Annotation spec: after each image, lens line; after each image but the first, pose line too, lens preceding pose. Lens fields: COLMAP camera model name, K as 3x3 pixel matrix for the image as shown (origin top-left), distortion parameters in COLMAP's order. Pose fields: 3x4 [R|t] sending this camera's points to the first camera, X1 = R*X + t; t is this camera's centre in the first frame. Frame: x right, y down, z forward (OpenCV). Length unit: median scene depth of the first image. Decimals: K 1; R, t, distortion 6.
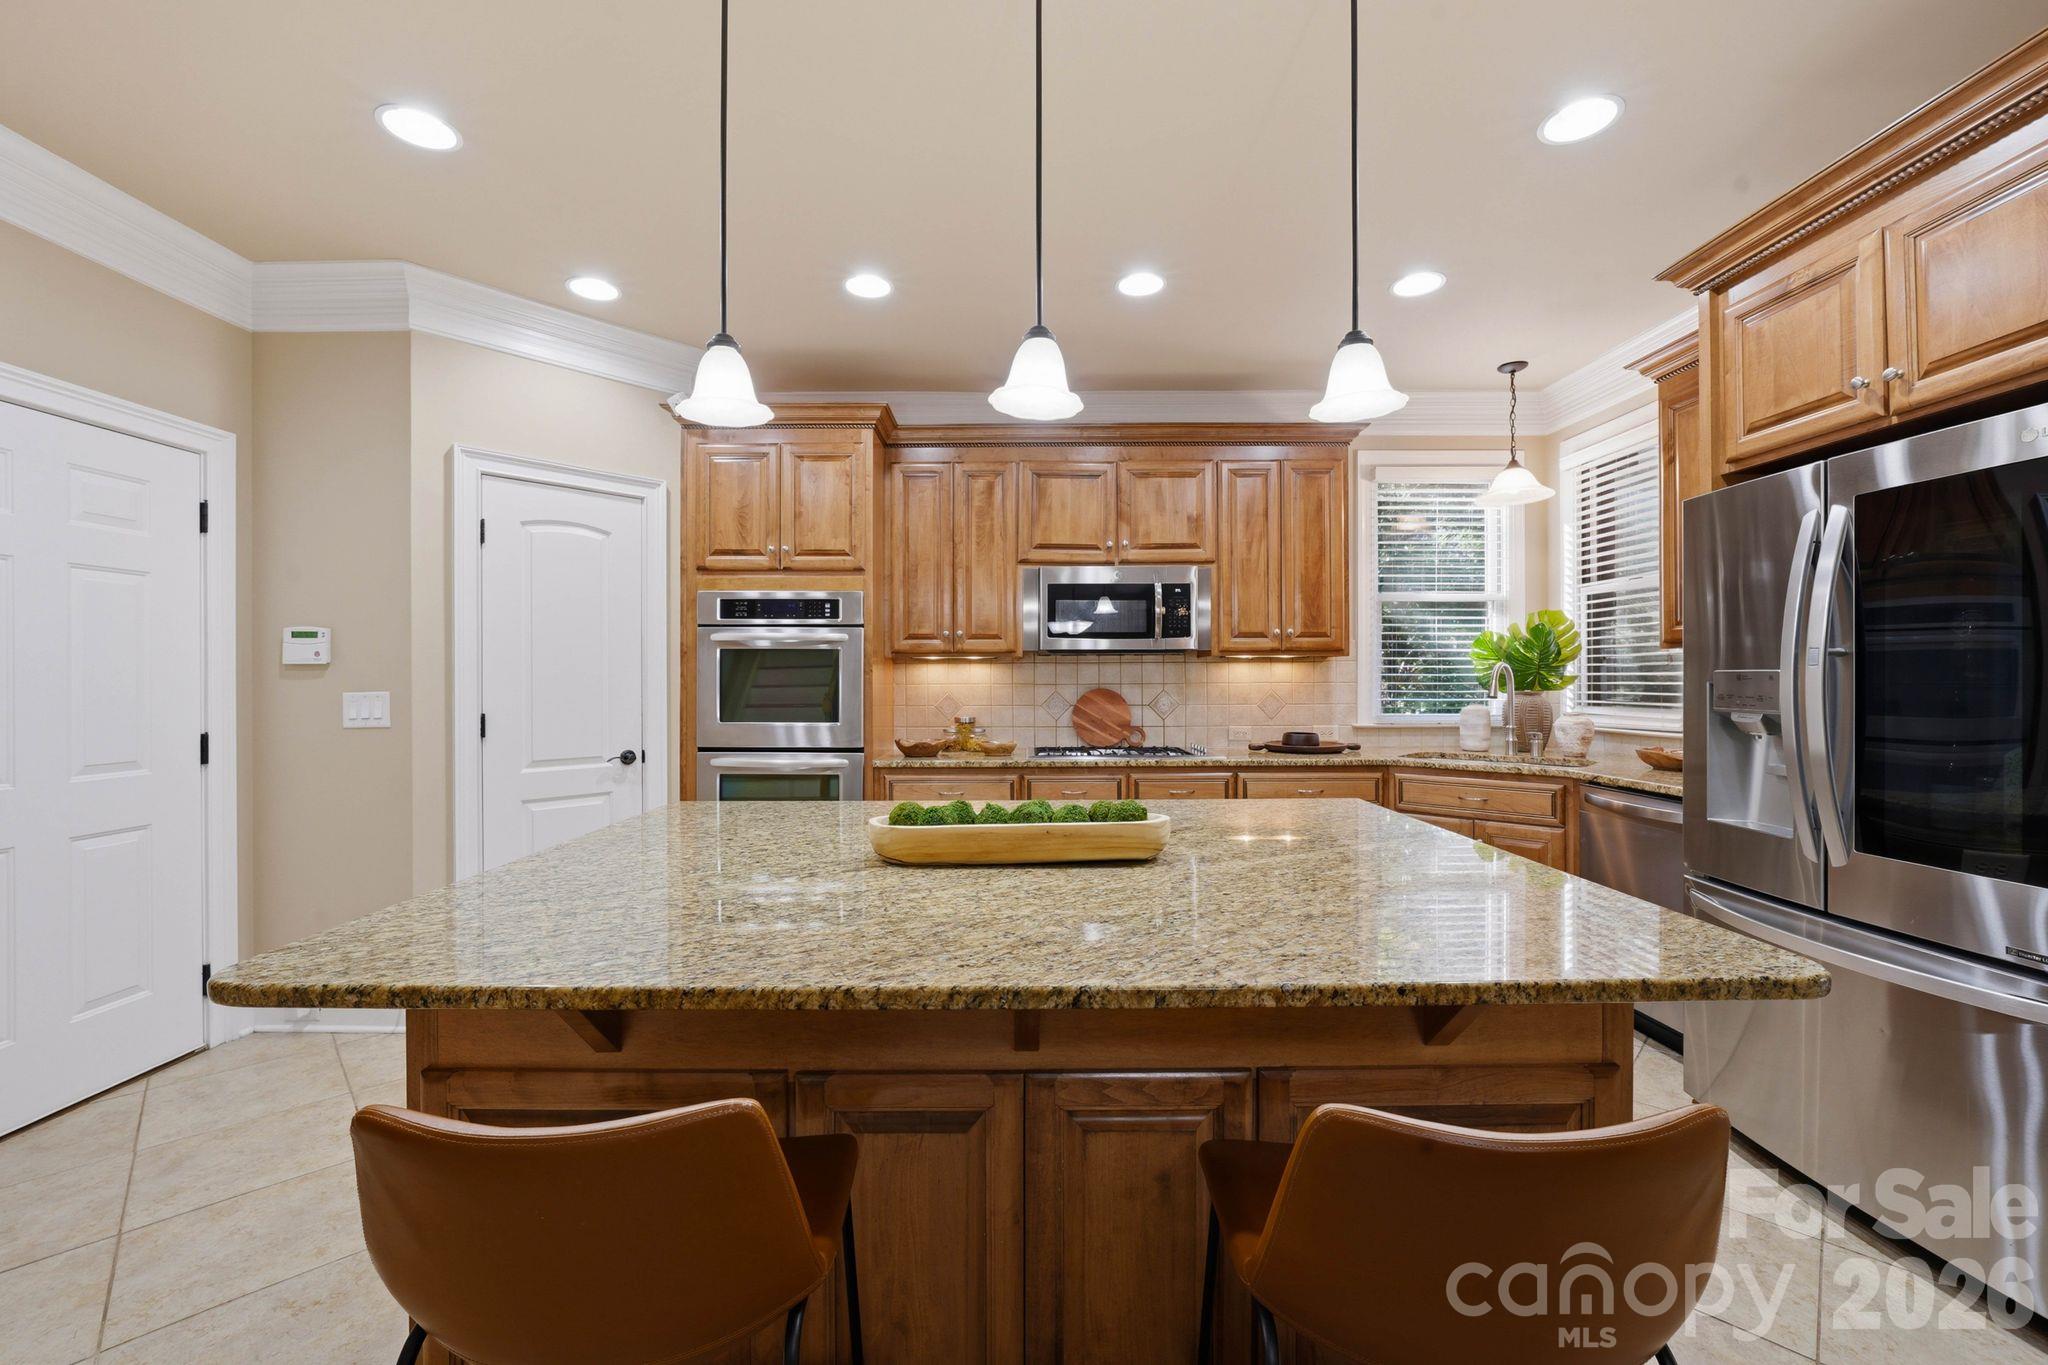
lens RADIAL K [[813.2, 0, 1025.5], [0, 813.2, 680.4], [0, 0, 1]] dist [-0.016444, 0.002614]
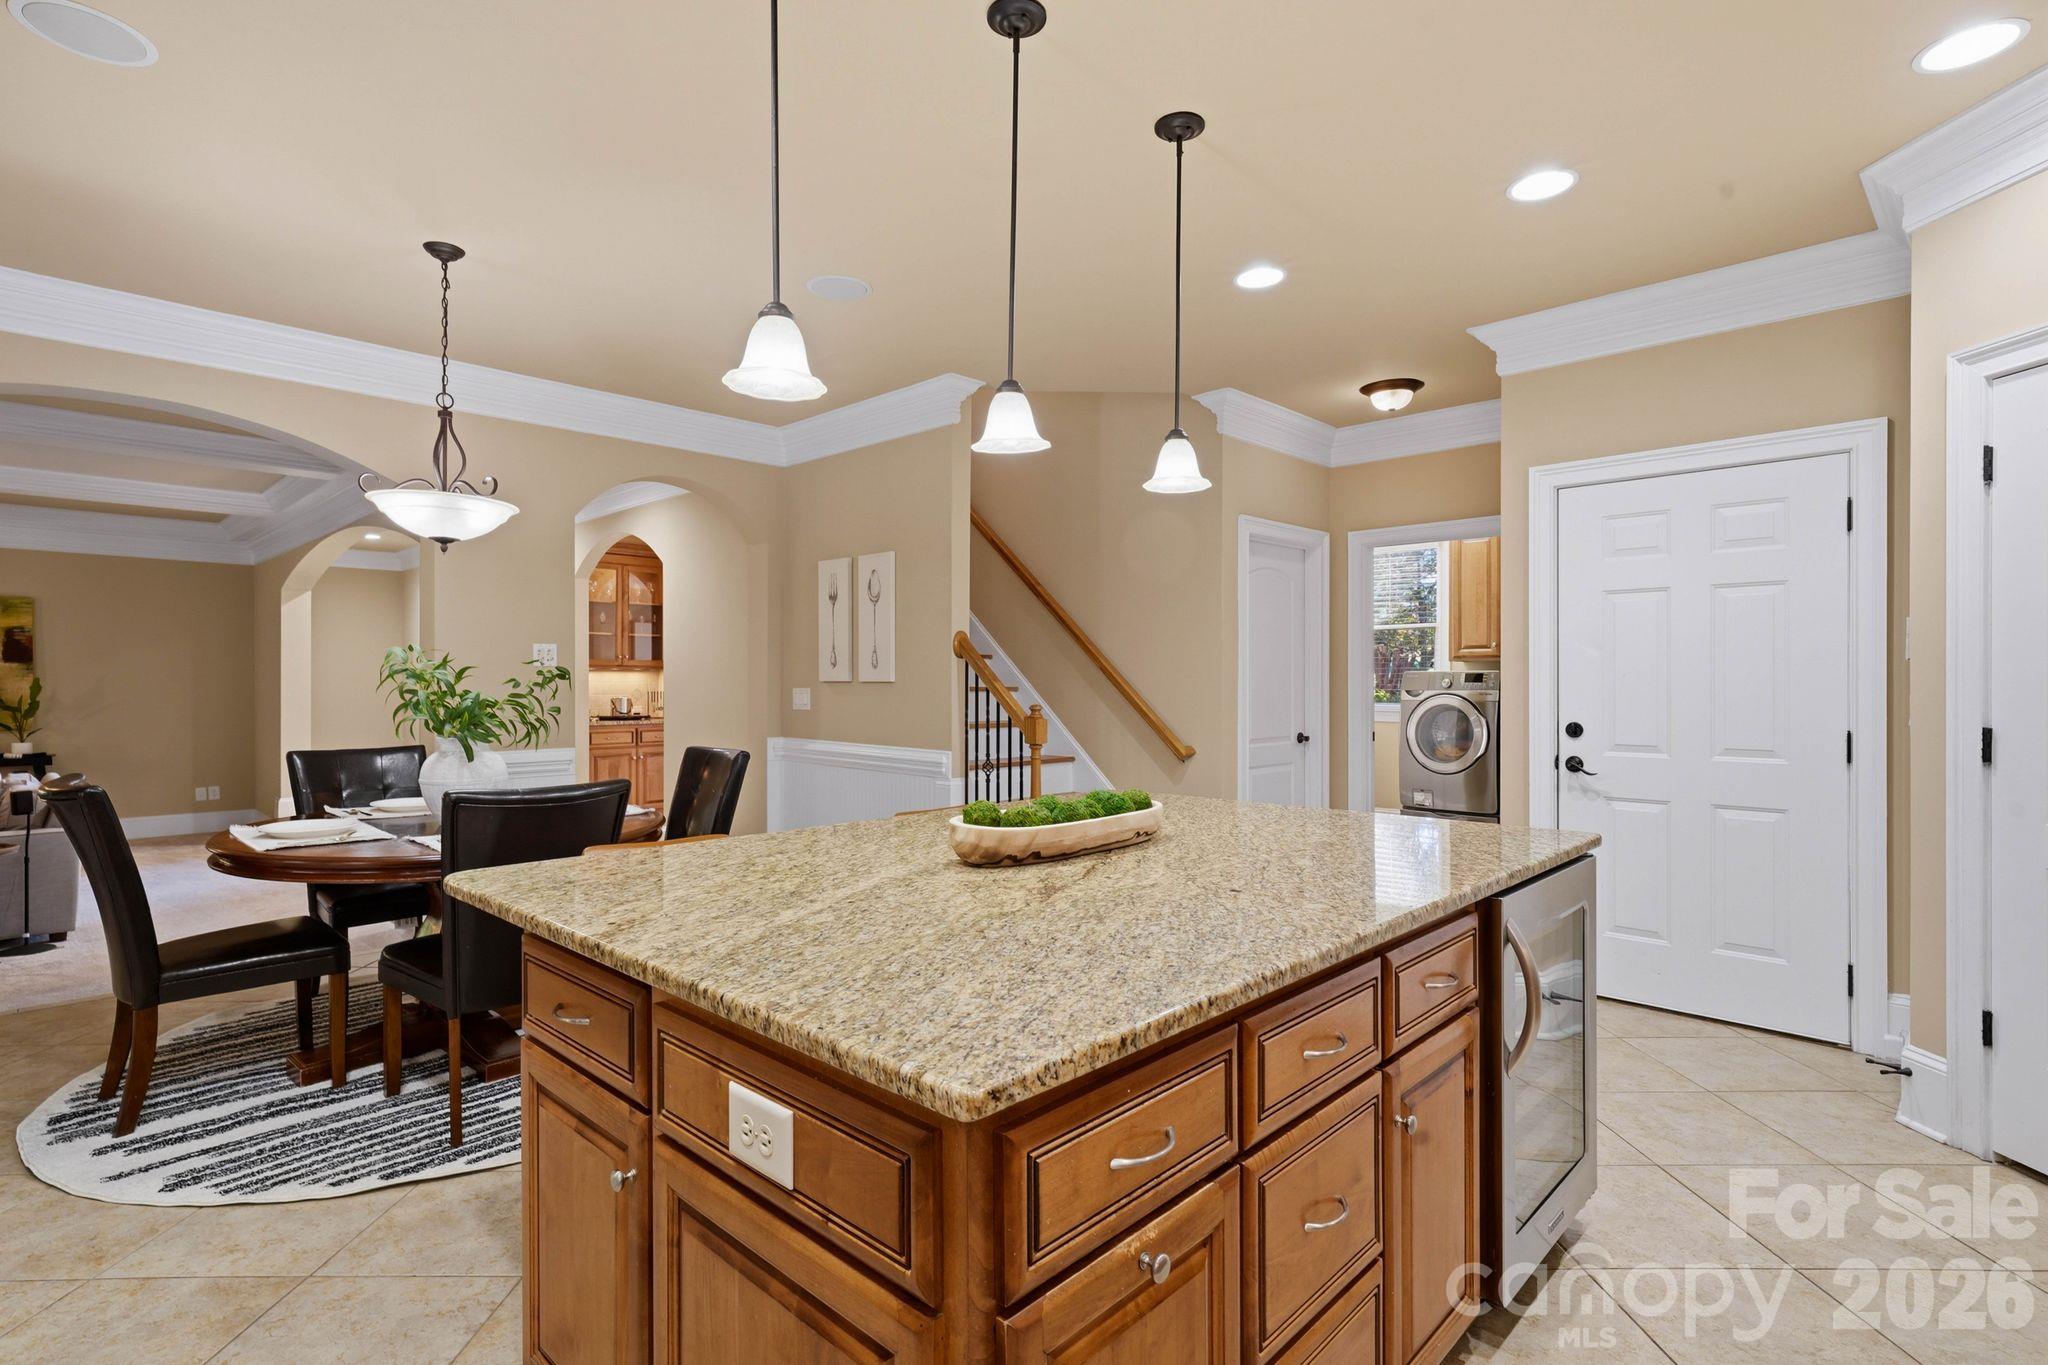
lens RADIAL K [[981.1, 0, 1059.3], [0, 981.1, 687.4], [0, 0, 1]] dist [-0.003883, 0.003403]
pose [[-0.678411, 0.009209, -0.734625, 0.370819], [0.001674, 0.999938, 0.010989, -0.003125], [0.734681, 0.006226, -0.678384, 0.761558]]
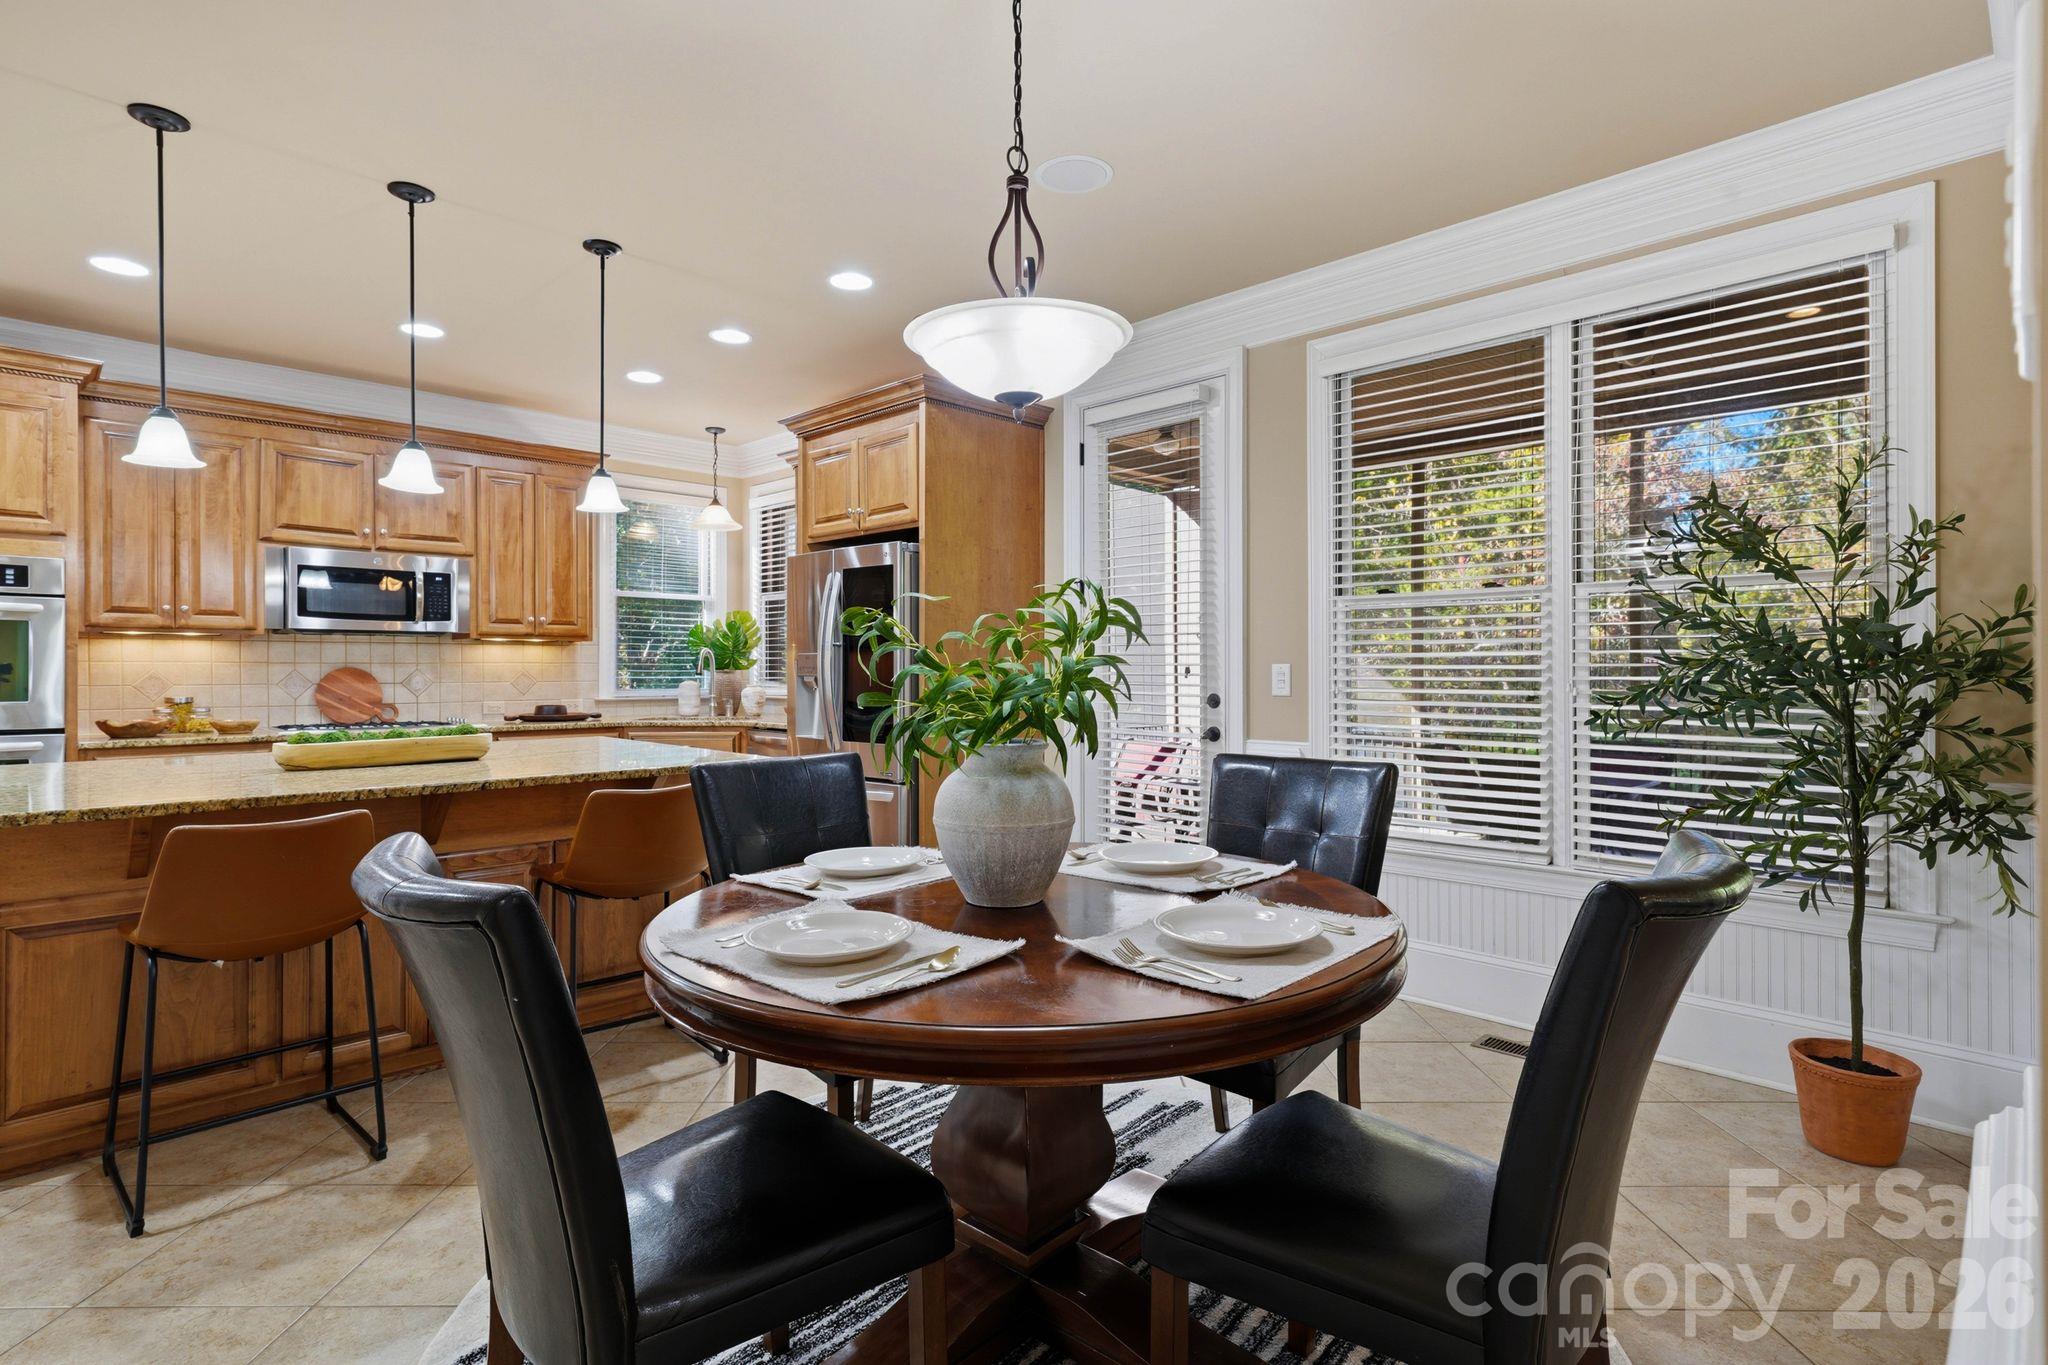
lens RADIAL K [[981.1, 0, 1003.2], [0, 981.1, 674.7], [0, 0, 1]] dist [-0.003883, 0.003403]
pose [[0.708860, -0.000706, 0.705348, -0.214616], [-0.001692, 0.999995, 0.002701, 0.016041], [-0.705347, -0.003109, 0.708856, -0.508474]]
